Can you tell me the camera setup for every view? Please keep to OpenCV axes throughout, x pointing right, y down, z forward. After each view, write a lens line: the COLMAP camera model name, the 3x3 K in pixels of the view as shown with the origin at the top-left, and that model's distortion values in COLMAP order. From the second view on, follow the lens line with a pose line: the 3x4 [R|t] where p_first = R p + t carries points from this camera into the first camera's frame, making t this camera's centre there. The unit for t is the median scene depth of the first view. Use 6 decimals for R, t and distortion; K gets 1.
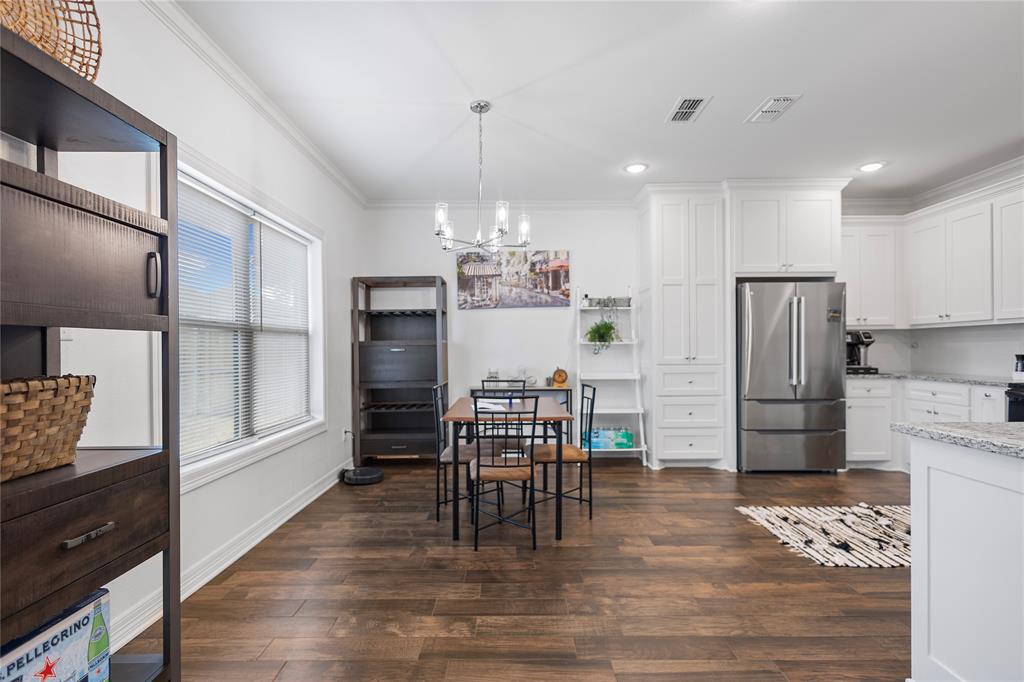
lens RADIAL K [[476.8, 0, 514.8], [0, 476.8, 348.5], [0, 0, 1]] dist [0.011172, -0.002476]
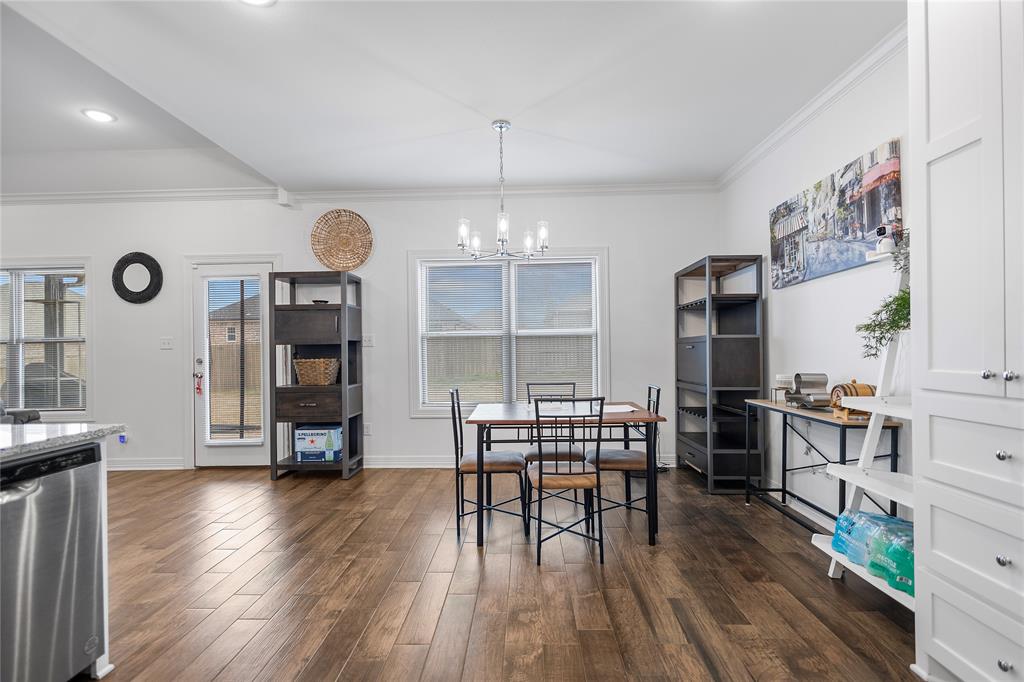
lens RADIAL K [[476.8, 0, 505.4], [0, 476.8, 345.5], [0, 0, 1]] dist [0.011172, -0.002476]
pose [[-0.036705, -0.003215, -0.999321, 0.691366], [0.008928, 0.999954, -0.003545, -0.000638], [0.999286, -0.009052, -0.036675, 0.715108]]
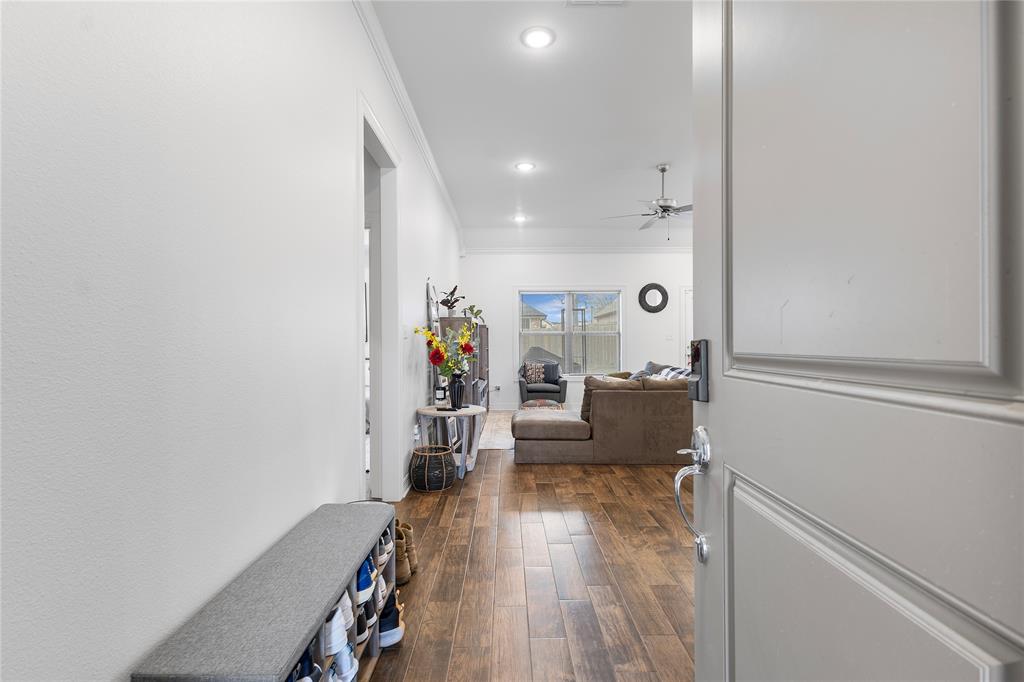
lens RADIAL K [[476.8, 0, 510.3], [0, 476.8, 340.6], [0, 0, 1]] dist [0.011172, -0.002476]
pose [[-0.000613, 0.001179, -0.999999, 1.478948], [-0.002350, 0.999997, 0.001180, -0.001583], [0.999997, 0.002351, -0.000611, -0.695059]]
